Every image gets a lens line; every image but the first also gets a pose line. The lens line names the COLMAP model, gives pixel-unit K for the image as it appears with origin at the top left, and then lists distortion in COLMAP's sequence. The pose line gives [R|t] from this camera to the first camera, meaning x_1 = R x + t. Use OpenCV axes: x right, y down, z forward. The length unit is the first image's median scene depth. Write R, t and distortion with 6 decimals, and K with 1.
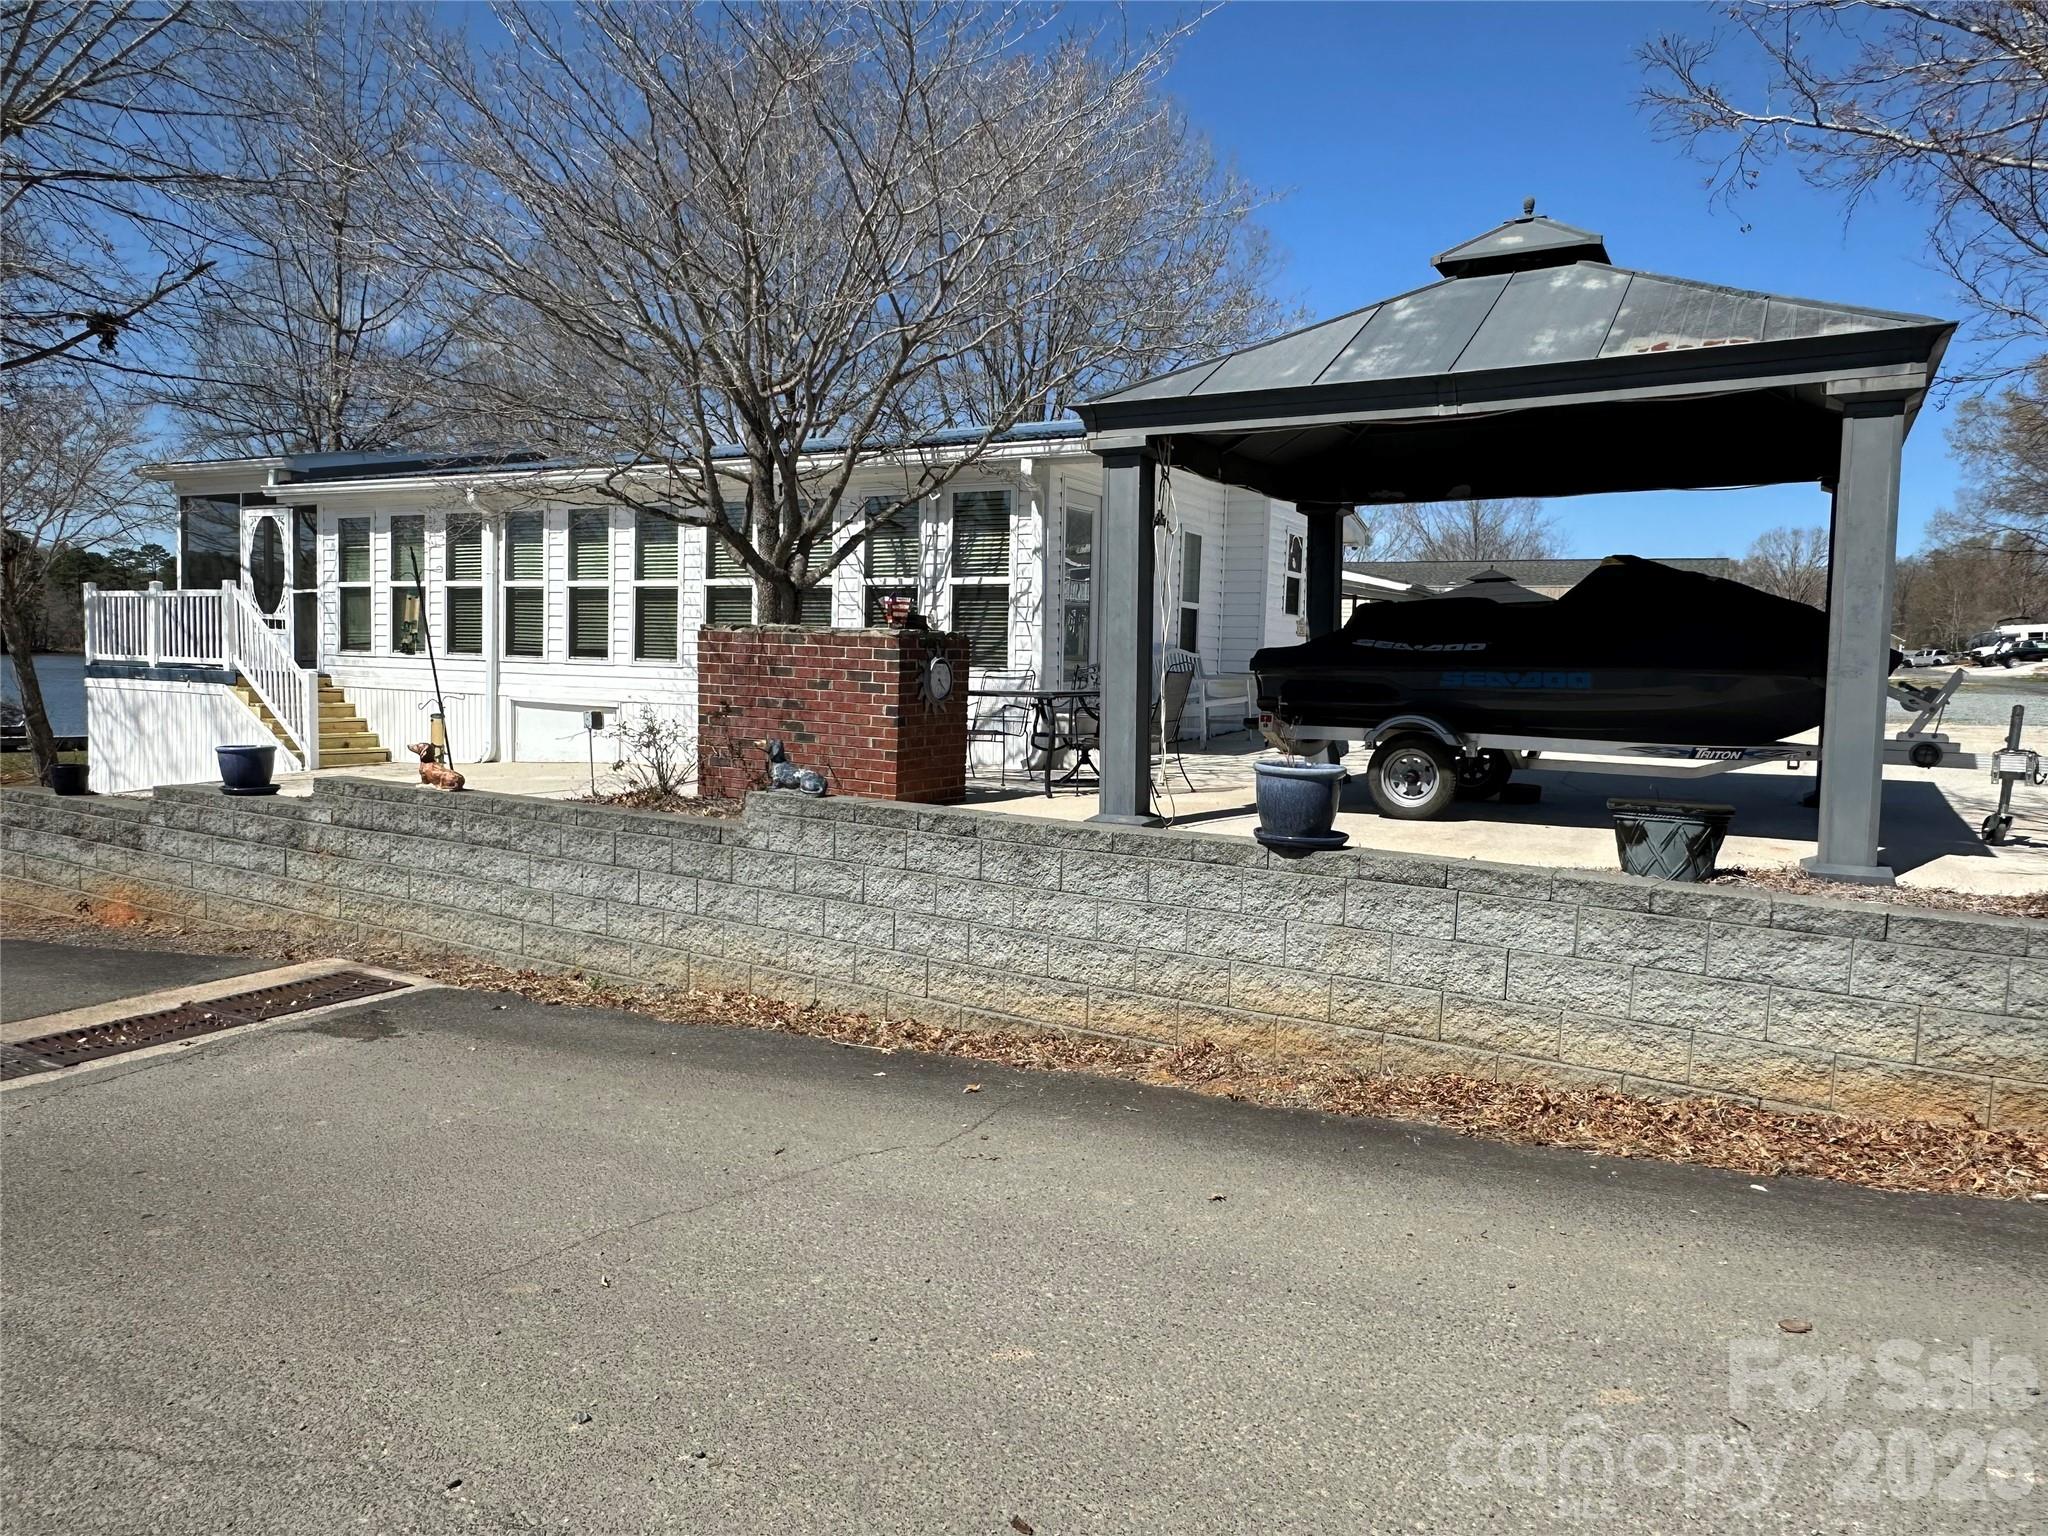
lens RADIAL K [[1372.0, 0, 1019.1], [0, 1372.0, 775.0], [0, 0, 1]] dist [-0.008539, 0.008408]
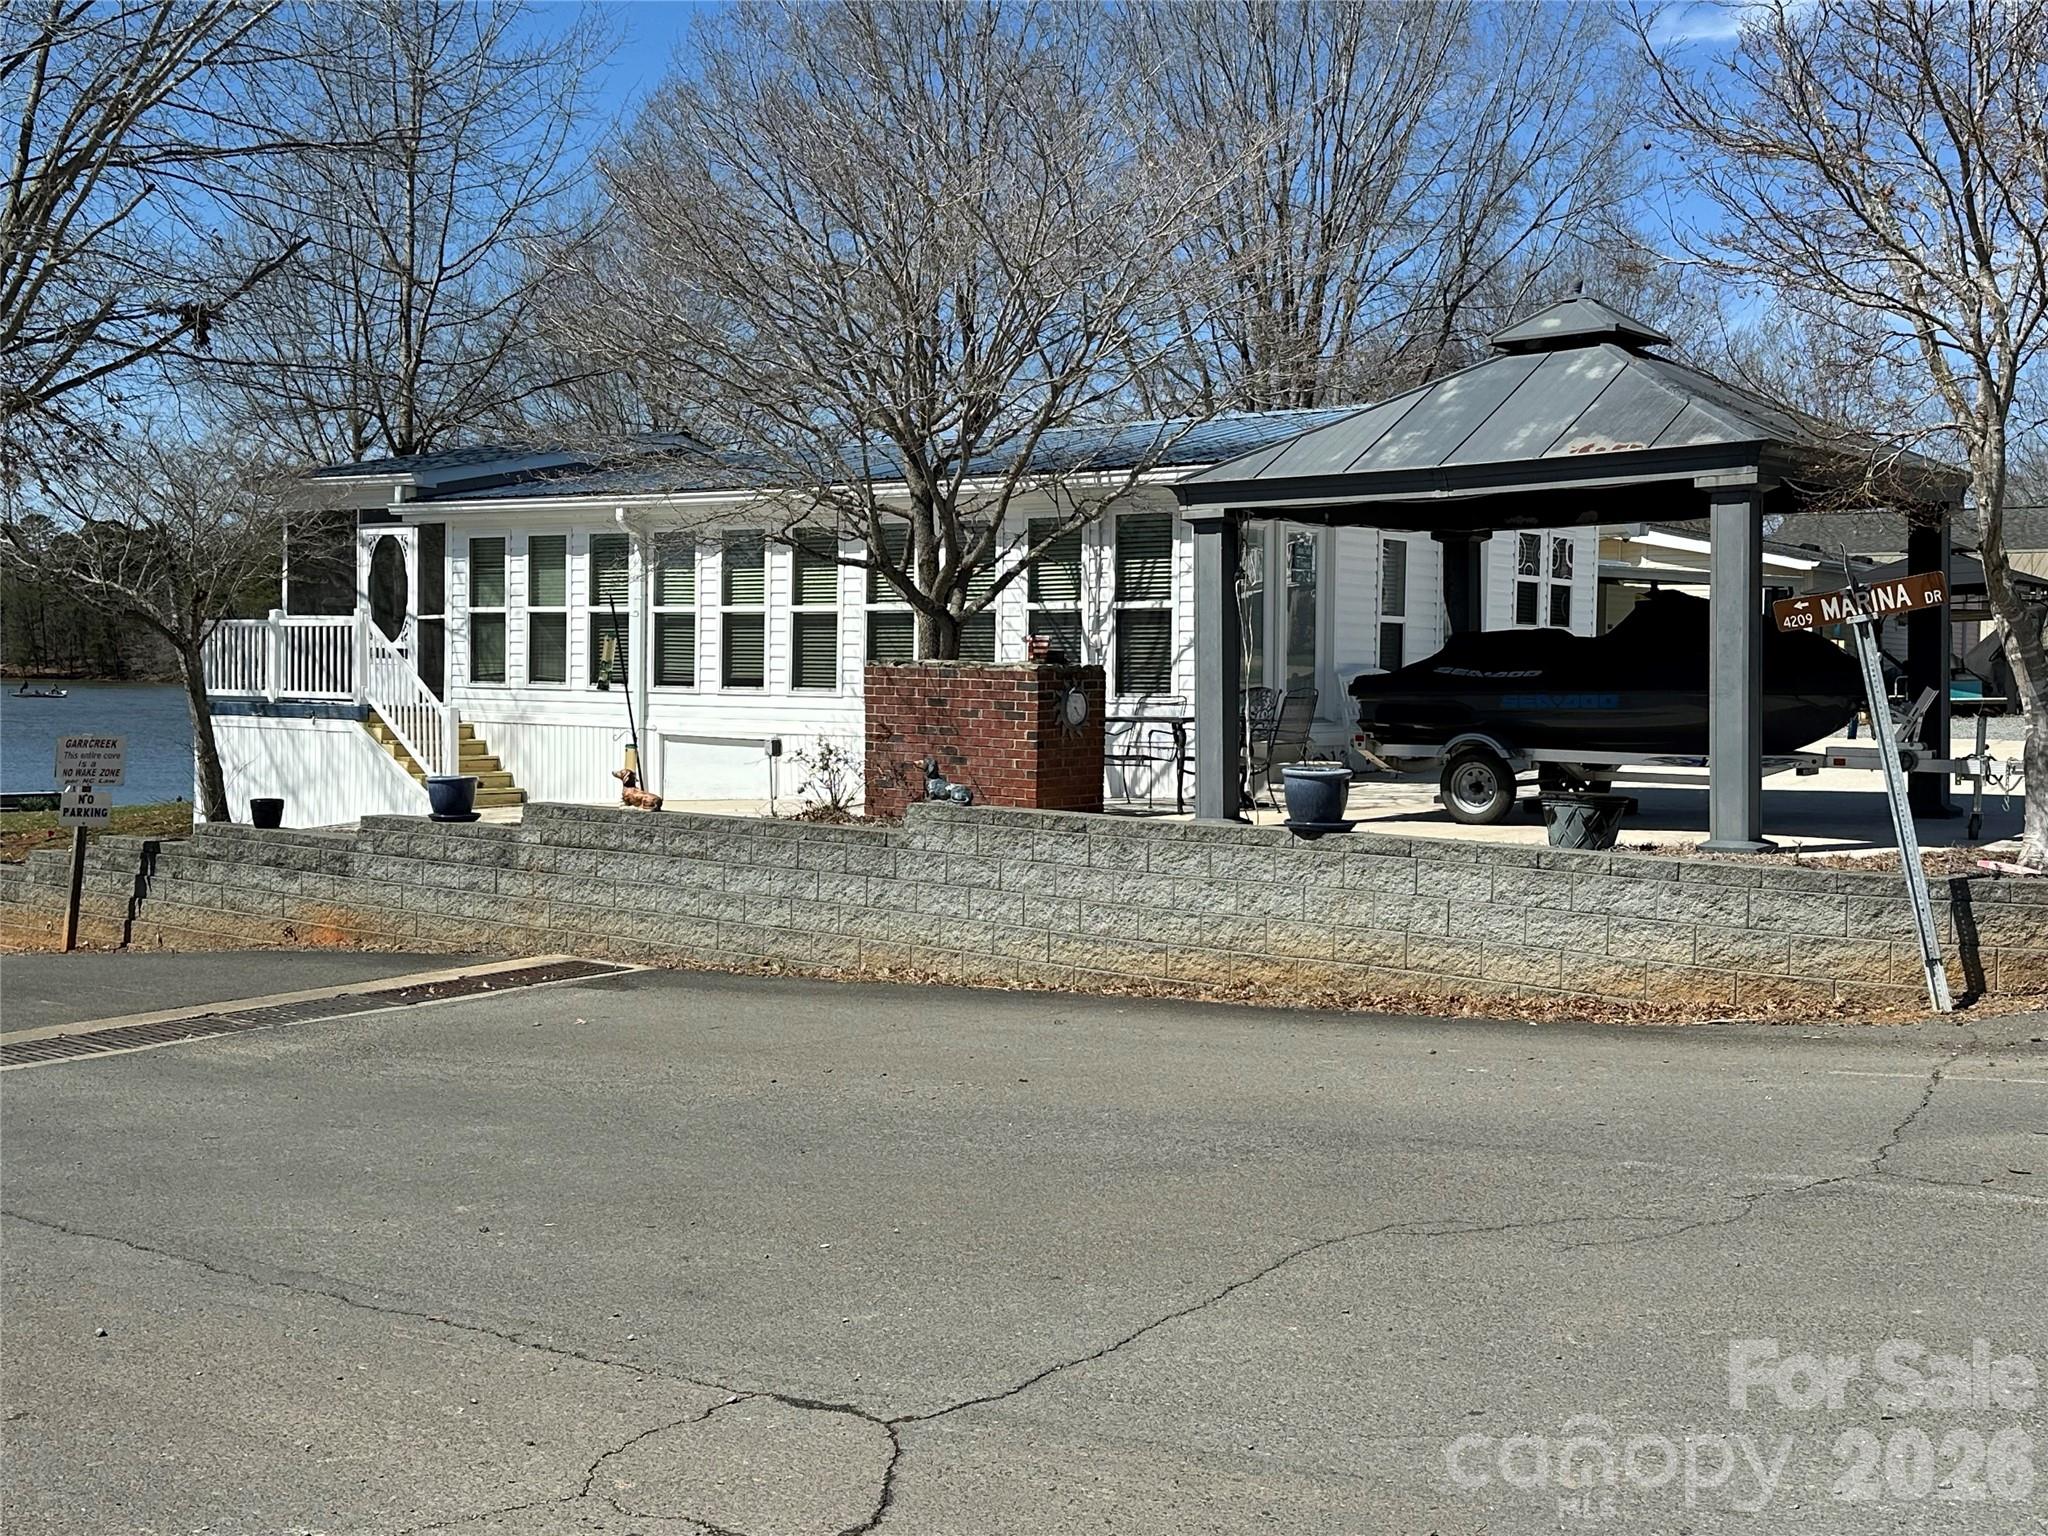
lens RADIAL K [[2269.7, 0, 1025.8], [0, 2269.7, 767.4], [0, 0, 1]] dist [0.132112, 0.000000]
pose [[0.989223, -0.009514, -0.146109, 0.159449], [0.003577, 0.999159, -0.040842, 0.050943], [0.146375, 0.039879, 0.988425, -0.780357]]
